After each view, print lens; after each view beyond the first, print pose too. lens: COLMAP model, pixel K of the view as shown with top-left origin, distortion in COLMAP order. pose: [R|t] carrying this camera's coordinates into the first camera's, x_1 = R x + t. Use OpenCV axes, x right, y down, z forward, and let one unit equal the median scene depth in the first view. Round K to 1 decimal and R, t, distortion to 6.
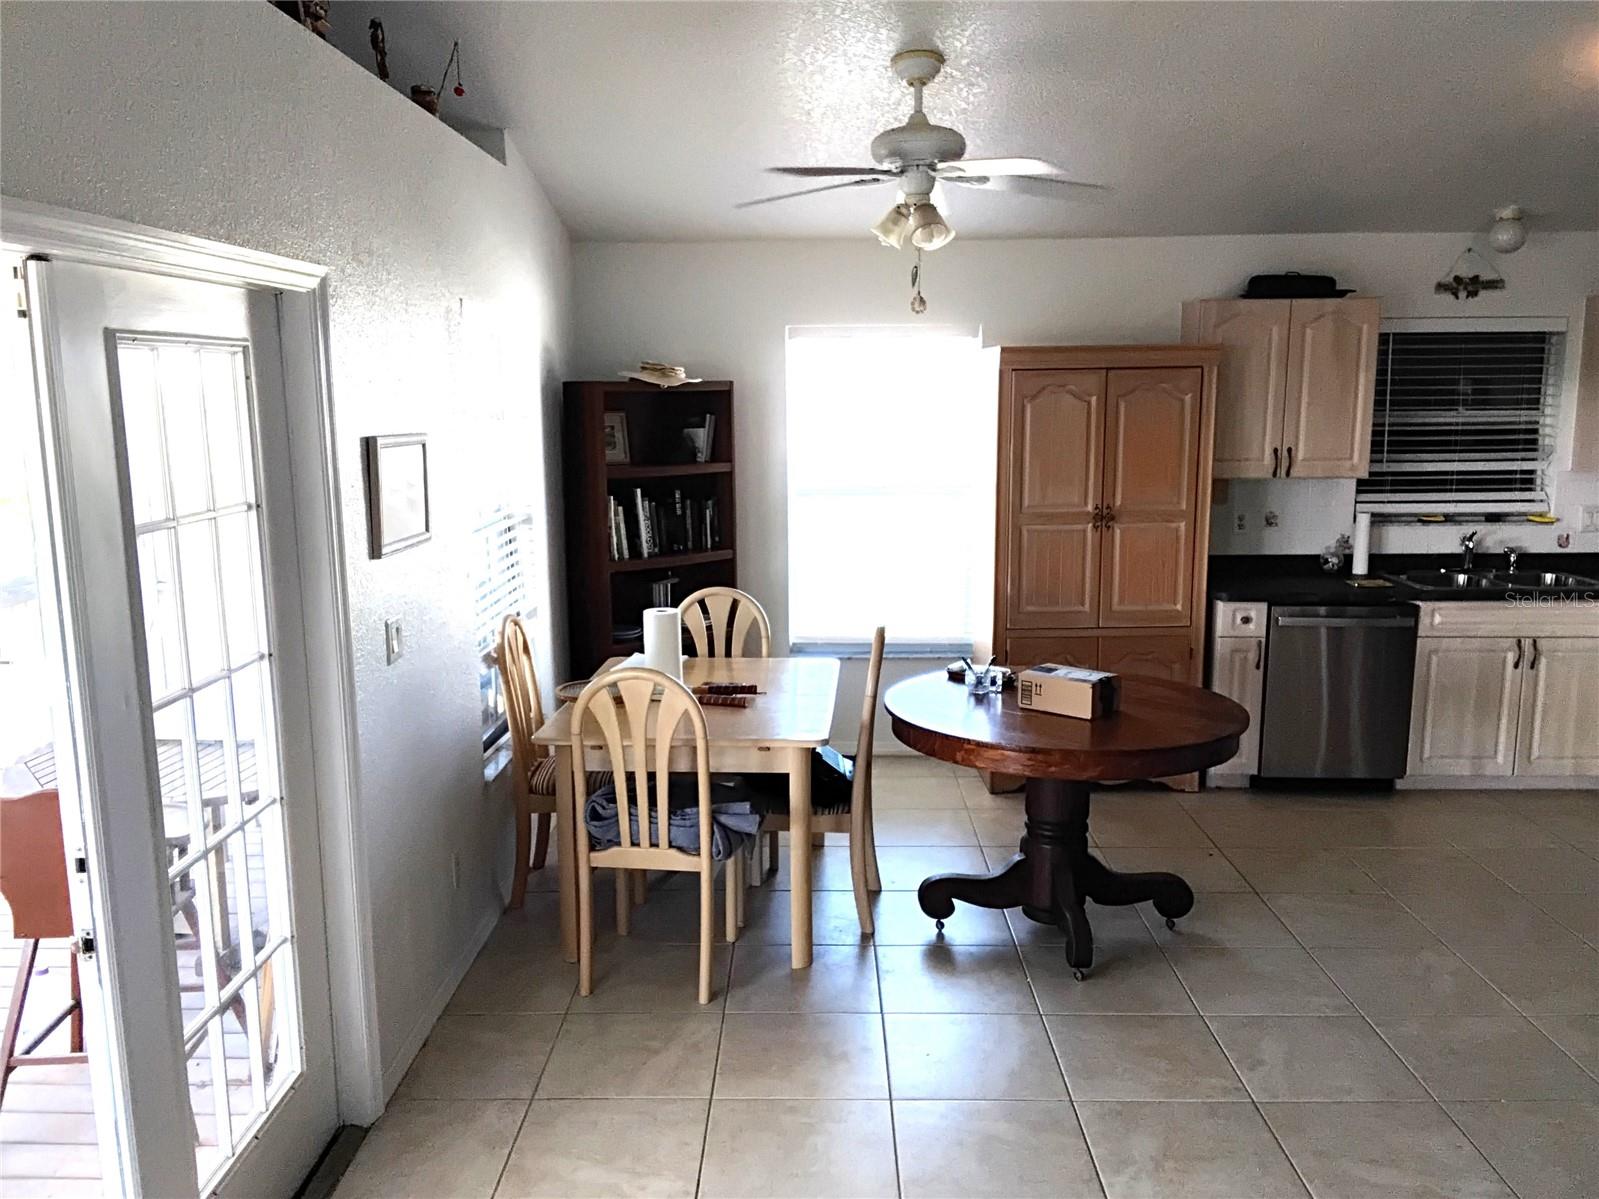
lens RADIAL K [[1295.1, 0, 796.6], [0, 1295.1, 614.8], [0, 0, 1]] dist [0.116093, -0.183946]
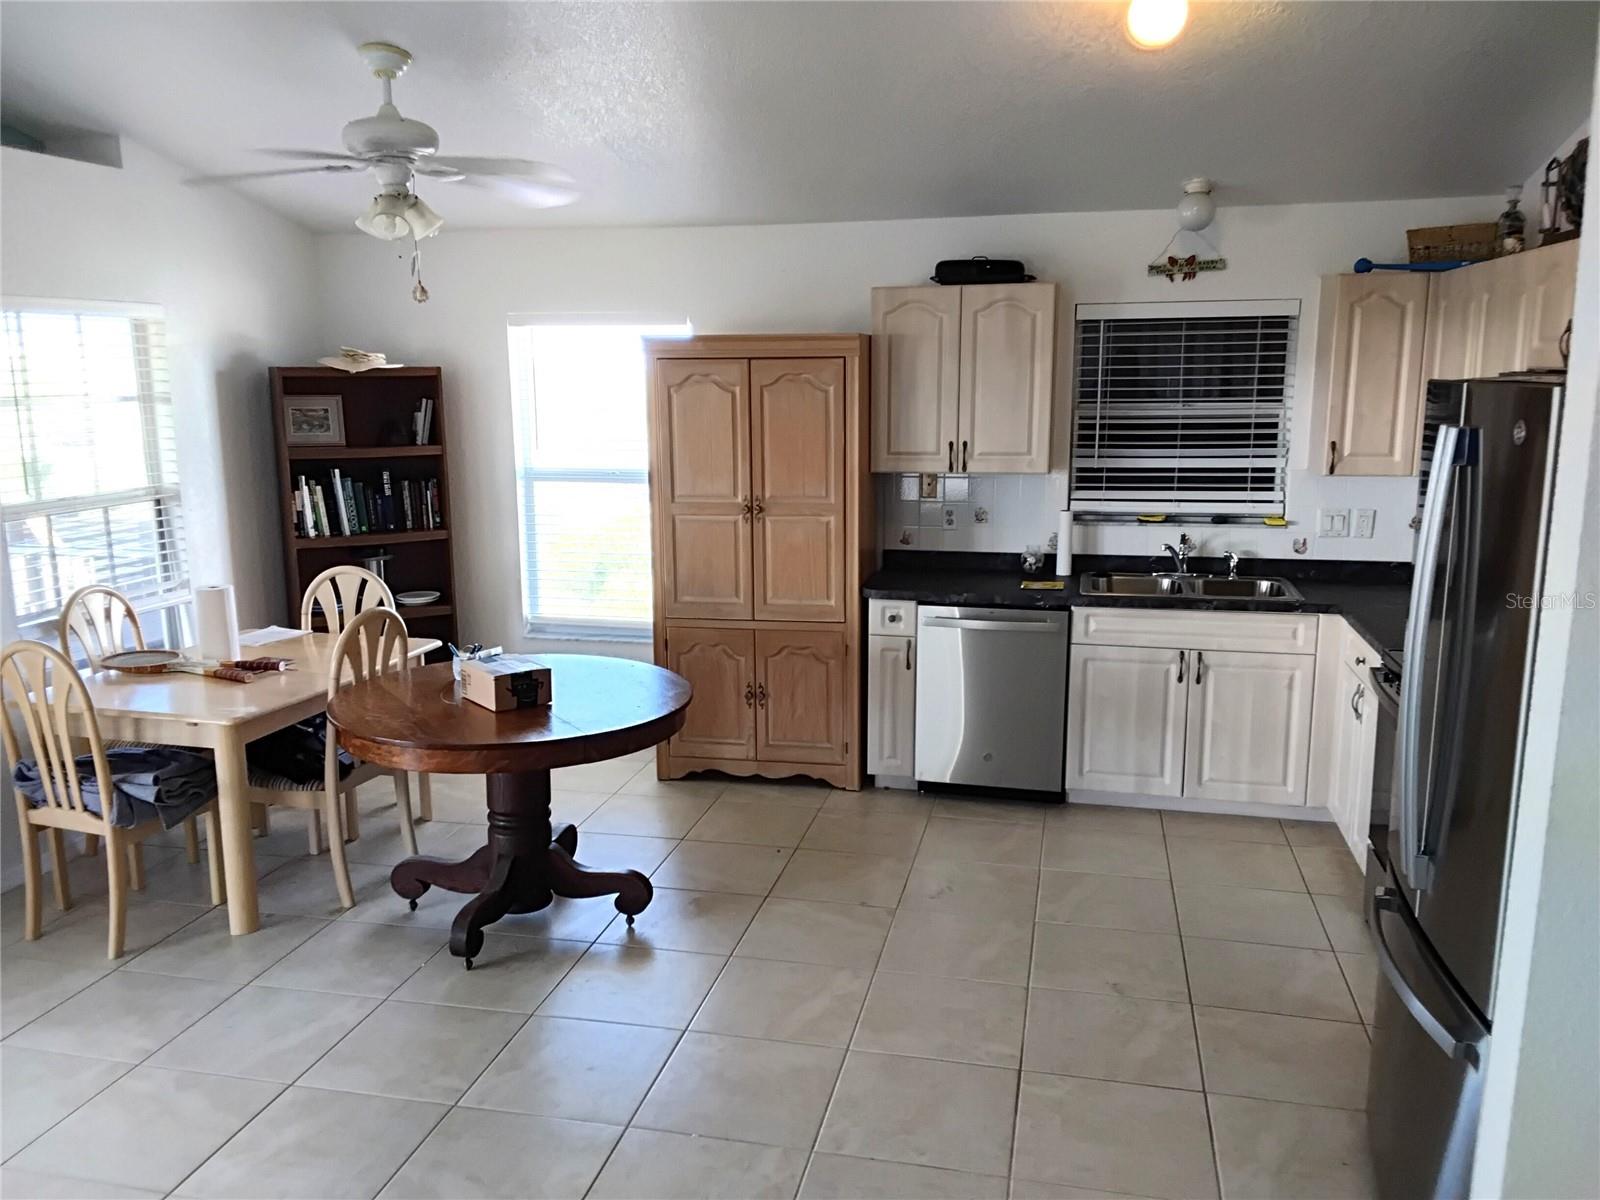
lens RADIAL K [[1267.4, 0, 793.4], [0, 1267.4, 610.2], [0, 0, 1]] dist [0.106614, -0.160702]
pose [[0.978429, 0.039782, -0.202717, 0.450629], [-0.036677, 0.999146, 0.019052, -0.017018], [0.203302, -0.011206, 0.979052, 0.062377]]
